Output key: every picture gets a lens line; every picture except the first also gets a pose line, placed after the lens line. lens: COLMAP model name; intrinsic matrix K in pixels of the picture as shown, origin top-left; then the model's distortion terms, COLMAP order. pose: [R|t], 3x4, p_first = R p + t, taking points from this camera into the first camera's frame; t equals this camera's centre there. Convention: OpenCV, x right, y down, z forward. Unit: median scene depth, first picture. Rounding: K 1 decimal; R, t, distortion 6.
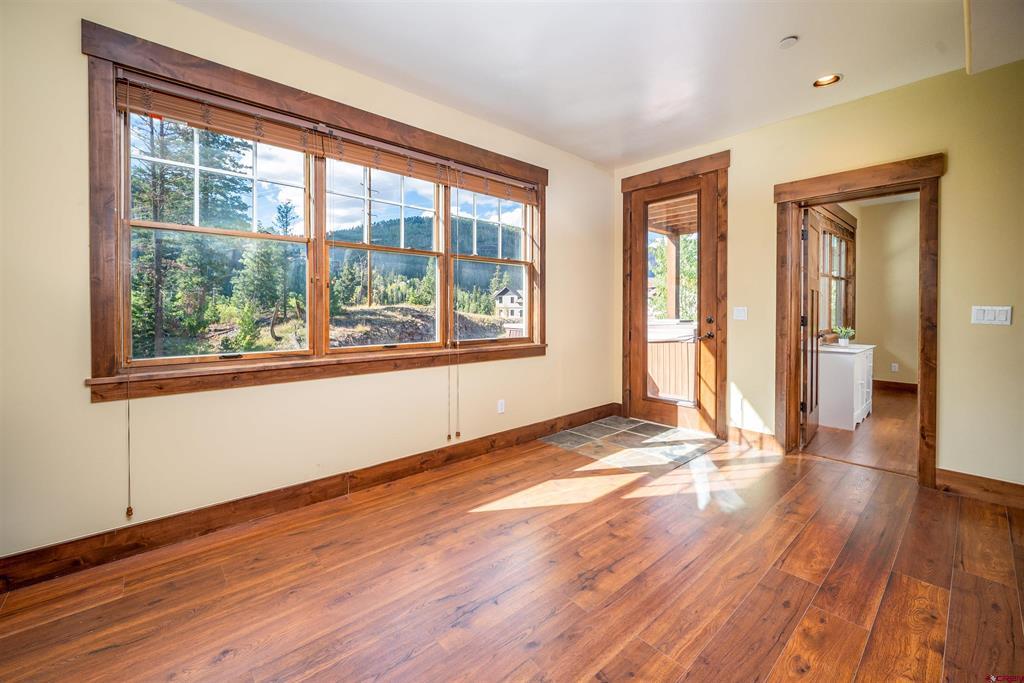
lens RADIAL K [[425.2, 0, 513.2], [0, 425.2, 312.0], [0, 0, 1]] dist [0.000141, 0.000060]
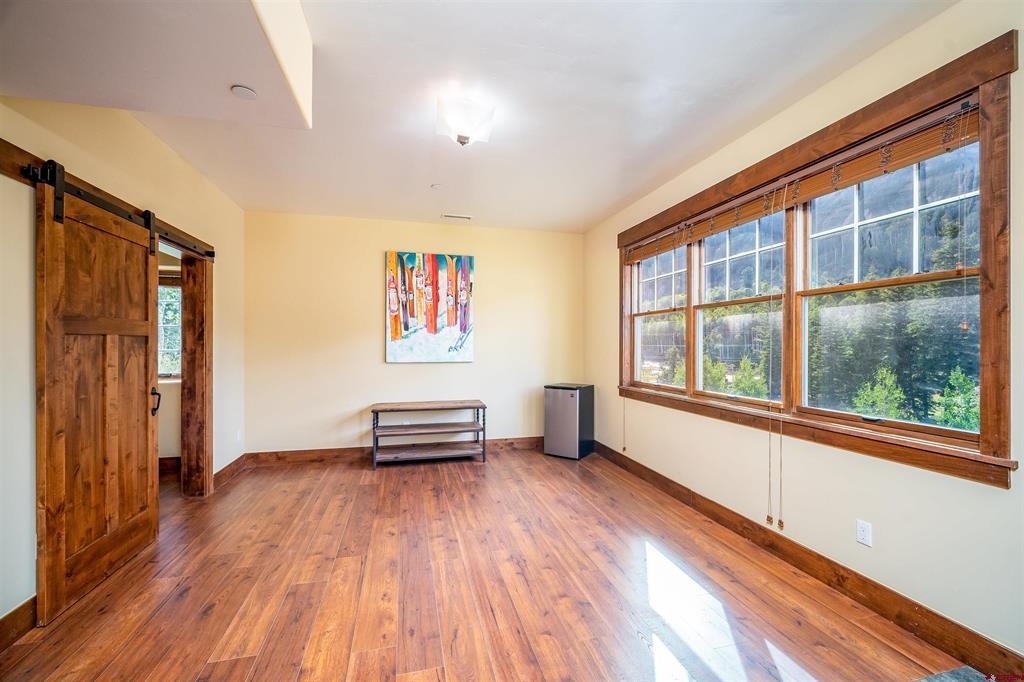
lens RADIAL K [[421.6, 0, 505.2], [0, 421.6, 334.8], [0, 0, 1]] dist [0.001309, -0.000031]
pose [[-0.479872, -0.021726, -0.877070, 0.835935], [-0.005960, 0.999751, -0.021504, -0.042111], [0.877318, -0.005092, -0.479882, 0.966132]]
